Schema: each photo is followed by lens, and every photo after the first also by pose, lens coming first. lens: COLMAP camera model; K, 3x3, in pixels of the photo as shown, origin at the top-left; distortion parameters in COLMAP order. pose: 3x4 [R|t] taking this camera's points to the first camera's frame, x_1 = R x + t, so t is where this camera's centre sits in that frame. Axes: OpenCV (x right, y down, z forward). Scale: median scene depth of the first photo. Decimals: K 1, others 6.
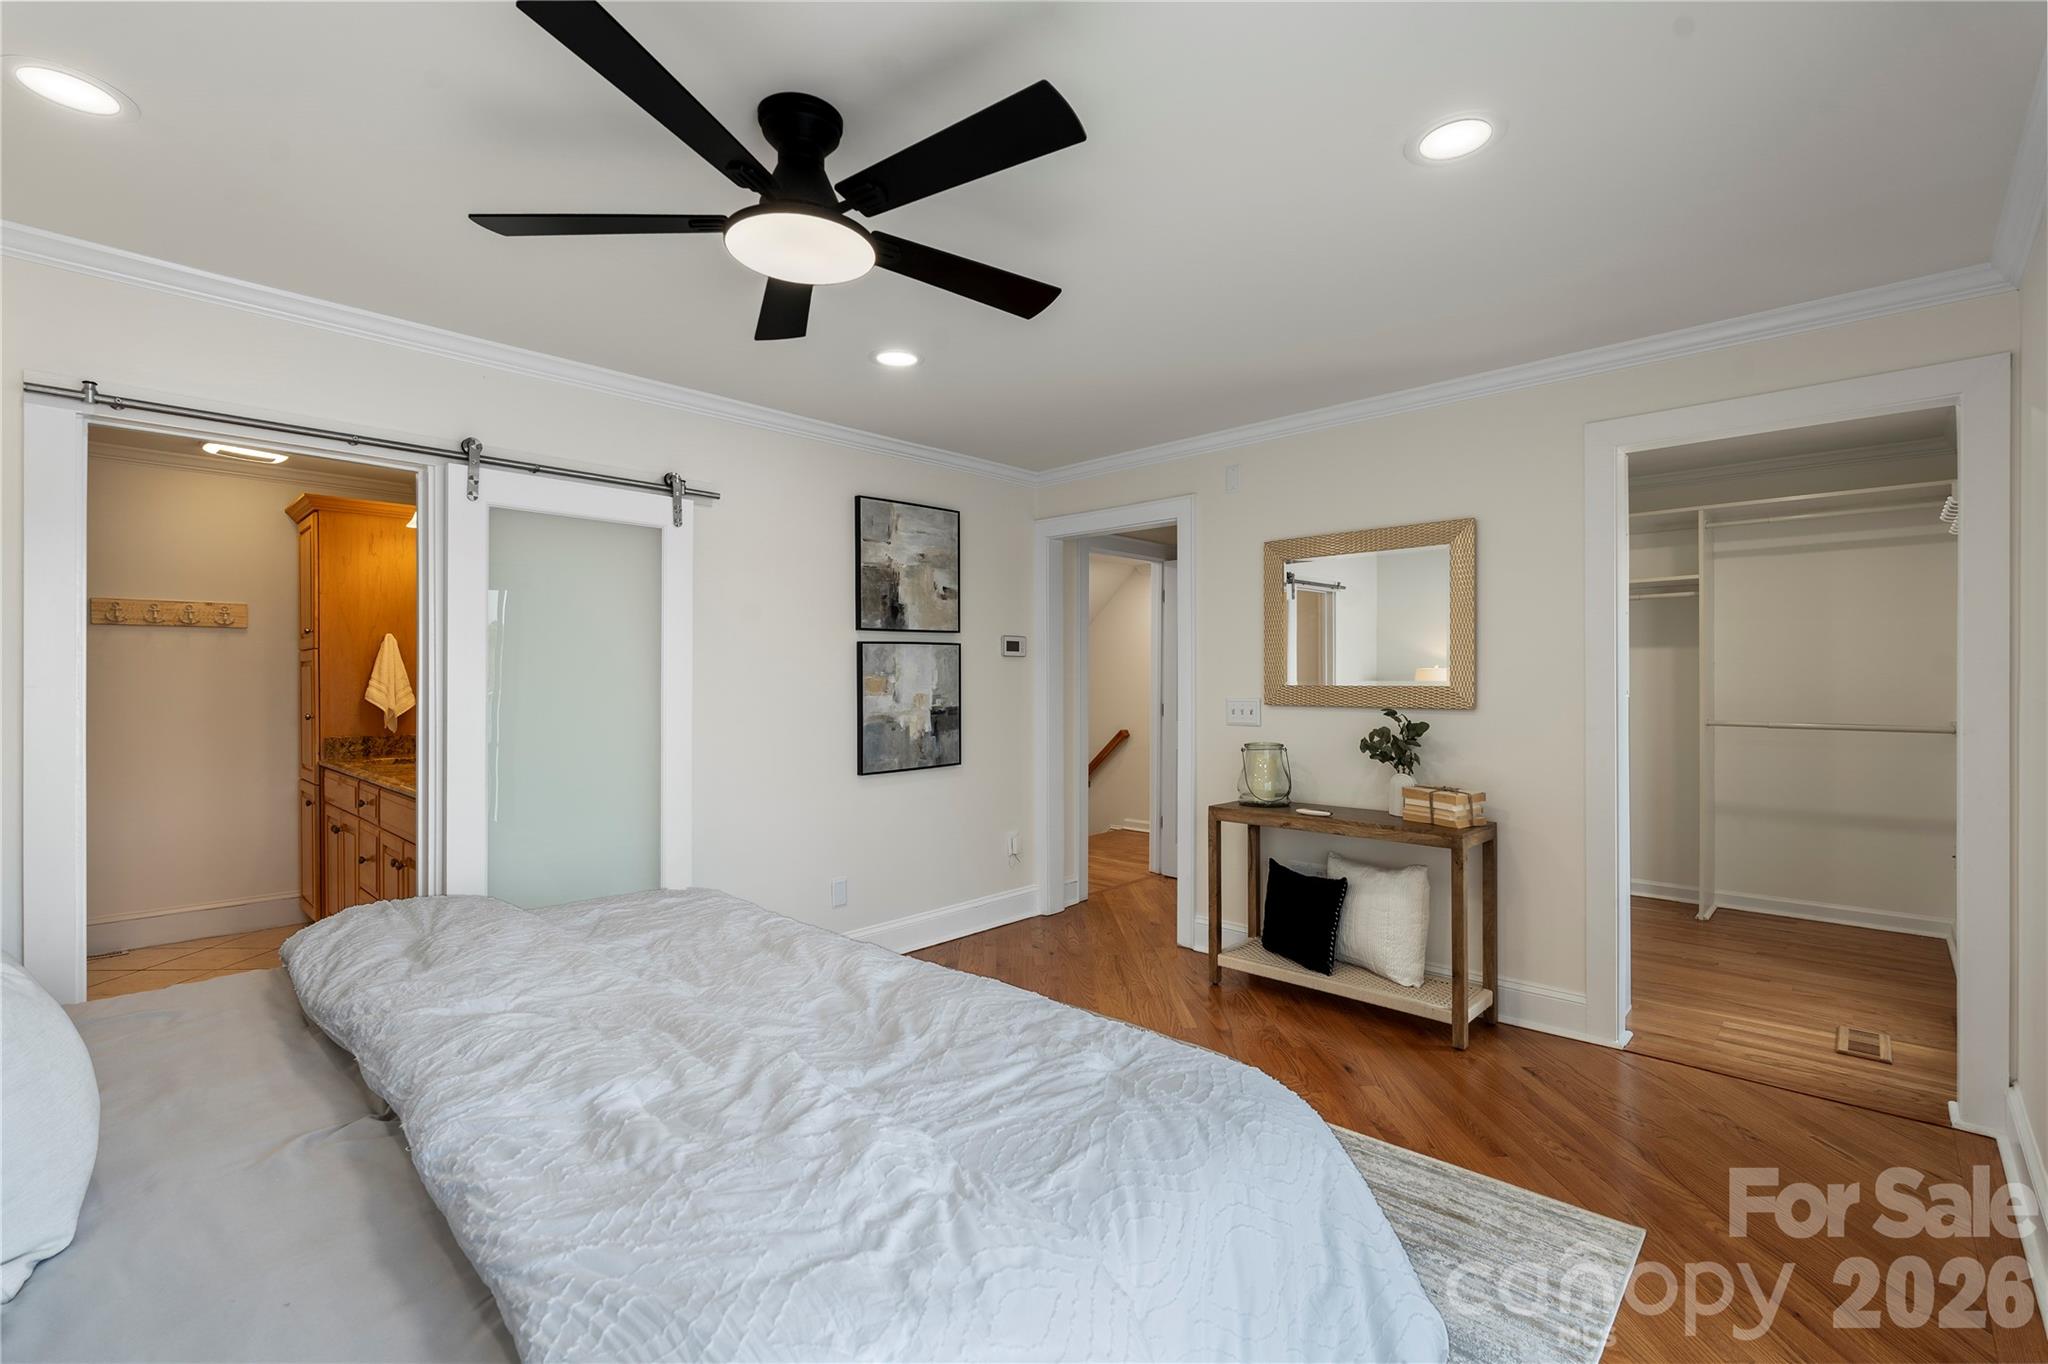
lens RADIAL K [[903.7, 0, 1020.9], [0, 903.7, 686.6], [0, 0, 1]] dist [-0.000035, 0.001699]
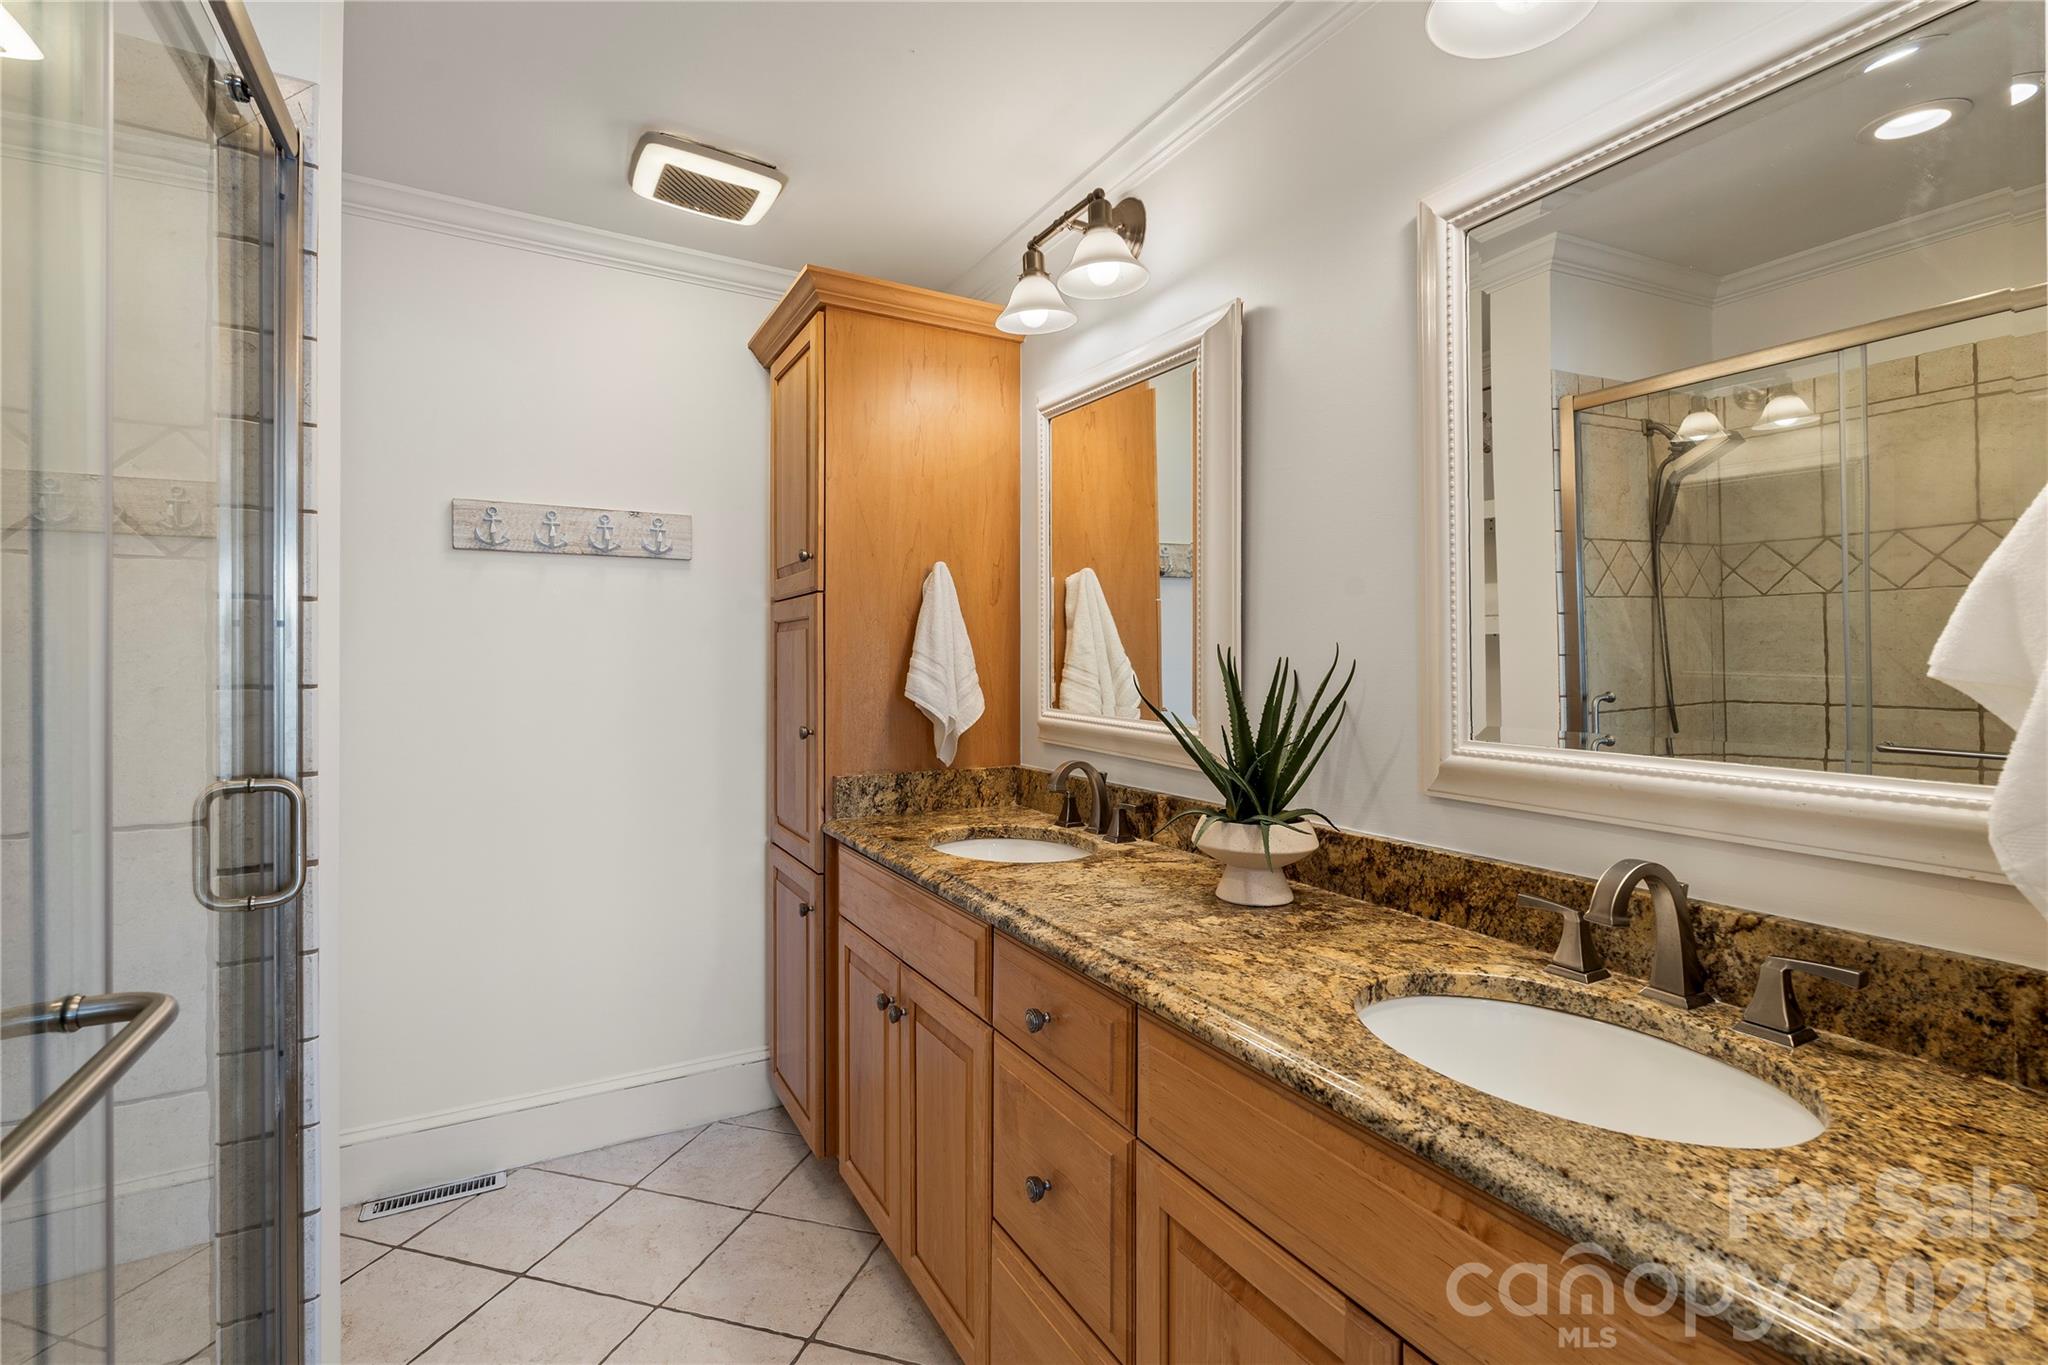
lens RADIAL K [[903.7, 0, 1028.9], [0, 903.7, 661.1], [0, 0, 1]] dist [-0.000035, 0.001699]
pose [[0.959228, 0.002927, -0.282618, -0.524585], [-0.006764, 0.999898, -0.012603, 0.000952], [0.282553, 0.014001, 0.959150, 0.556861]]
